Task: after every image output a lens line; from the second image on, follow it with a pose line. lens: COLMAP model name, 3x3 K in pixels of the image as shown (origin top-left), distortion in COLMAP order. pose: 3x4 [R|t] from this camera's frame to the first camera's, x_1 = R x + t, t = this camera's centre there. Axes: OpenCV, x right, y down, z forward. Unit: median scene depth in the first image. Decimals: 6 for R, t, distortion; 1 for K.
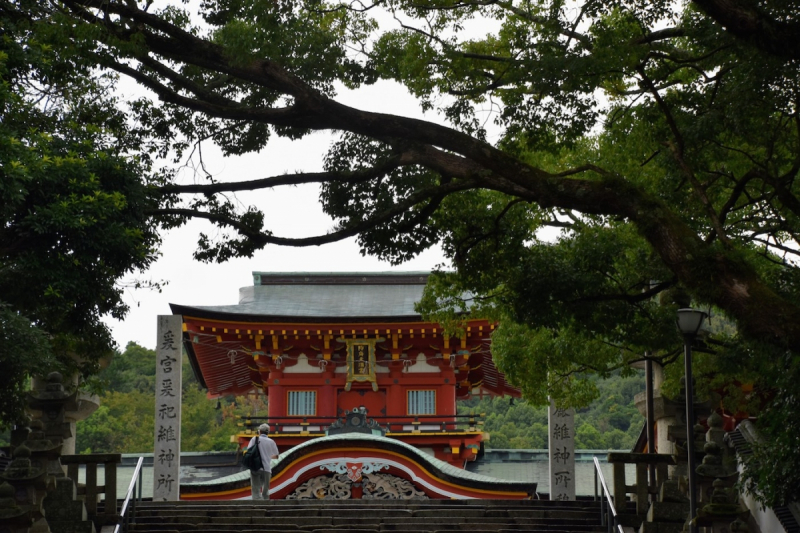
lens RADIAL K [[3438.5, 0, 399.9], [0, 3438.5, 266.4], [0, 0, 1]] dist [0.441864, 0.000000]
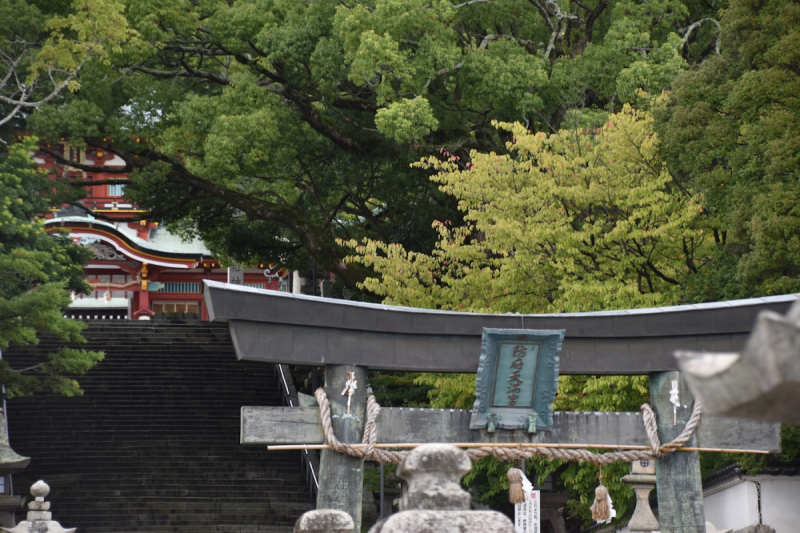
lens RADIAL K [[4012.5, 0, 400.1], [0, 4012.5, 266.5], [0, 0, 1]] dist [0.684192, 0.000000]
pose [[0.993507, 0.007078, 0.113549, -0.069924], [-0.021470, 0.991794, 0.126032, -0.146669], [-0.111725, -0.127652, 0.985506, -0.682010]]
